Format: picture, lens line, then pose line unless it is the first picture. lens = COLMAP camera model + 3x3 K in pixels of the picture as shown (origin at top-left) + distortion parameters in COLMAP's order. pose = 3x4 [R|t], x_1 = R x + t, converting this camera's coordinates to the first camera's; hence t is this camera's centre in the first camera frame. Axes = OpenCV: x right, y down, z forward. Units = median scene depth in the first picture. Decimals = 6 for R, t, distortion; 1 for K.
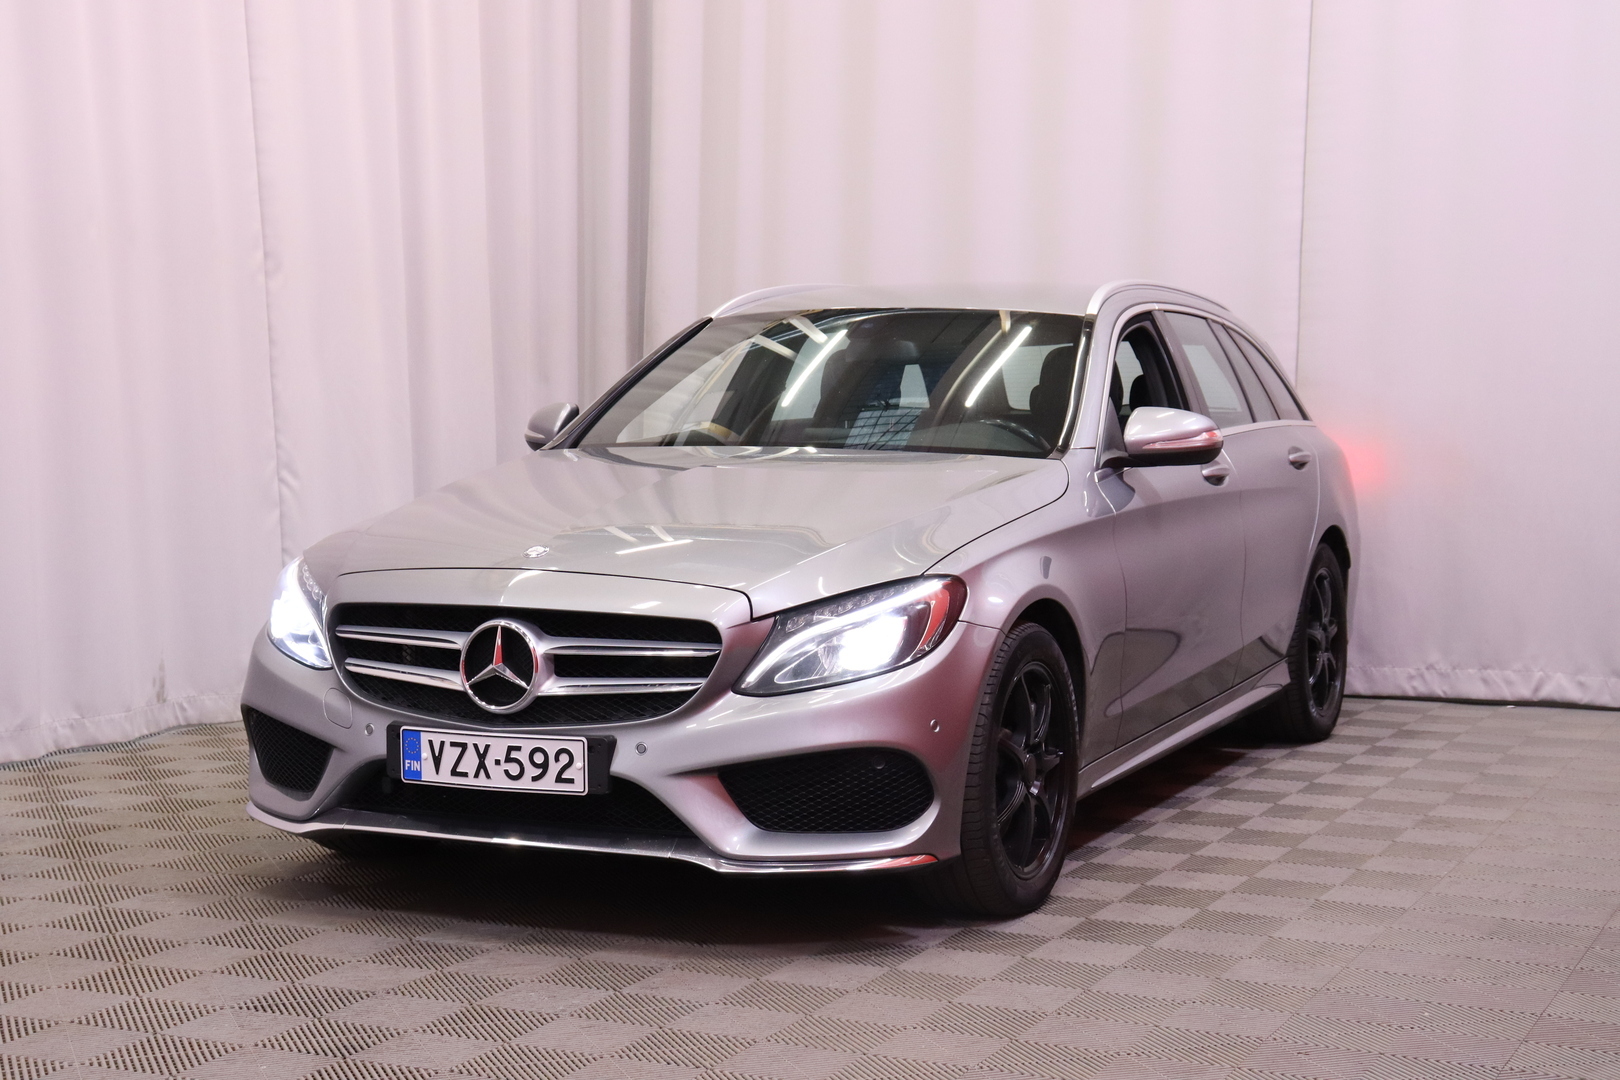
lens RADIAL K [[2695.9, 0, 810.0], [0, 2695.9, 540.0], [0, 0, 1]] dist [-0.023035, -0.002153]
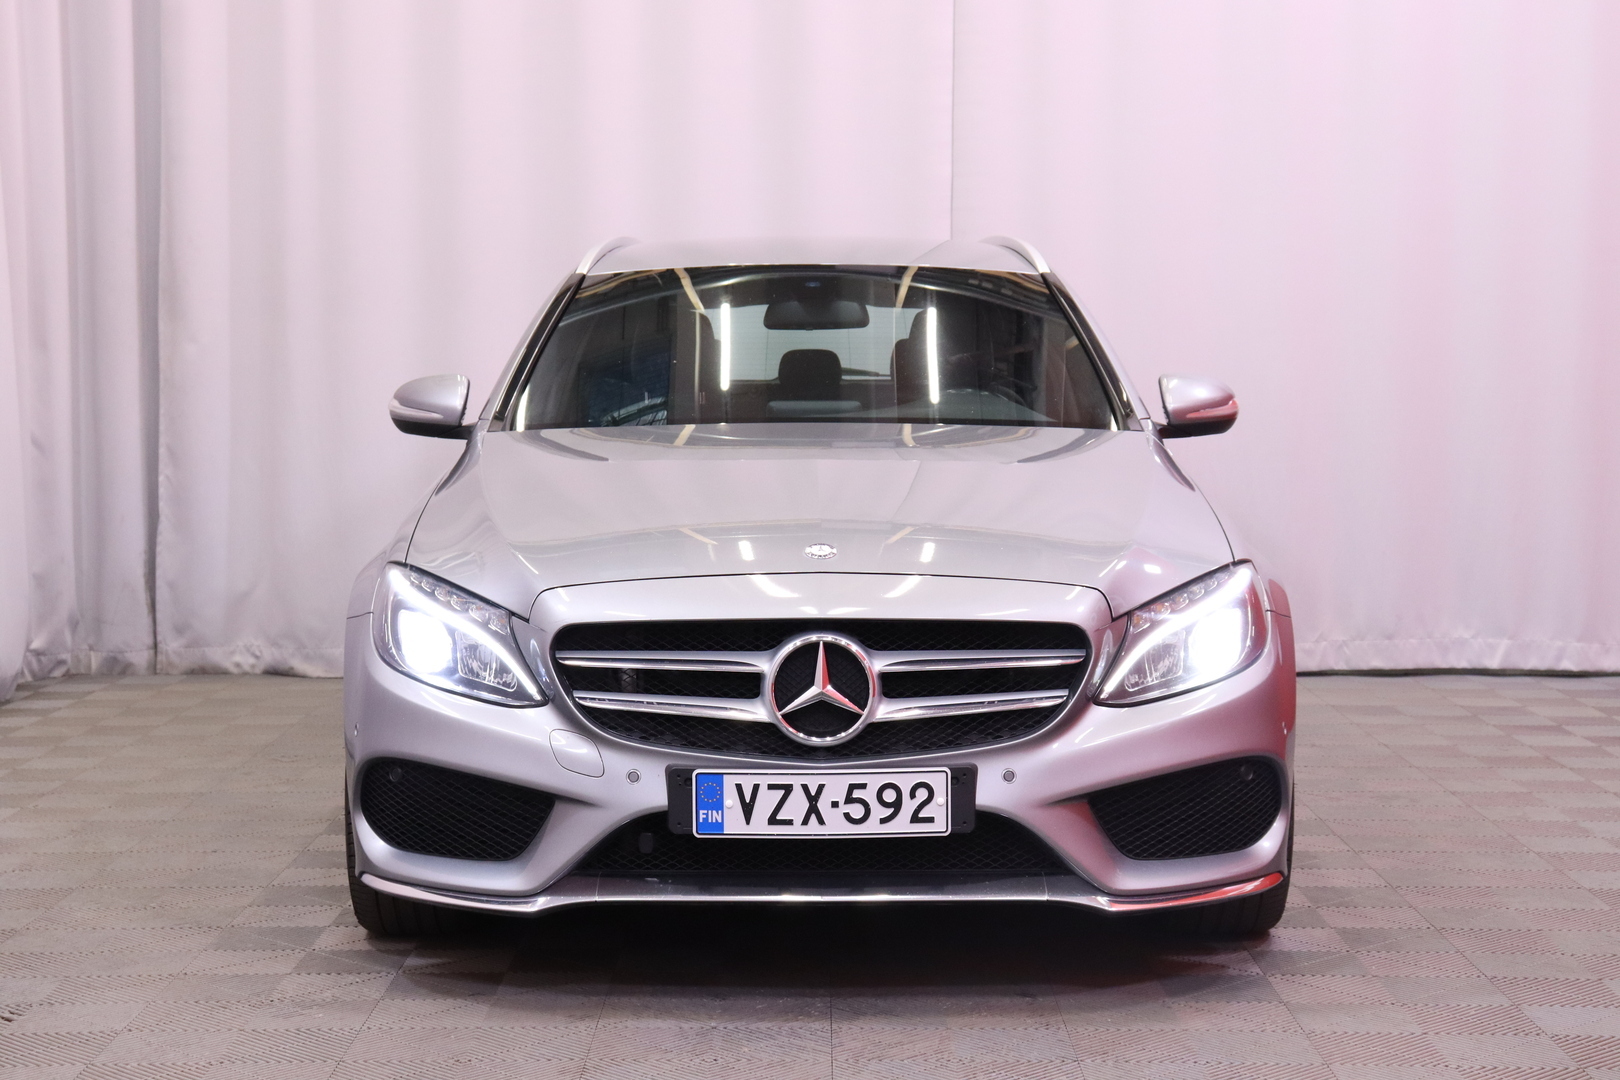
lens RADIAL K [[2773.3, 0, 810.0], [0, 2773.3, 540.0], [0, 0, 1]] dist [0.105479, 0.052835]
pose [[0.908665, -0.035476, 0.416015, -0.477543], [0.031209, 0.999367, 0.017055, -0.014531], [-0.416357, -0.002514, 0.909198, 0.218534]]
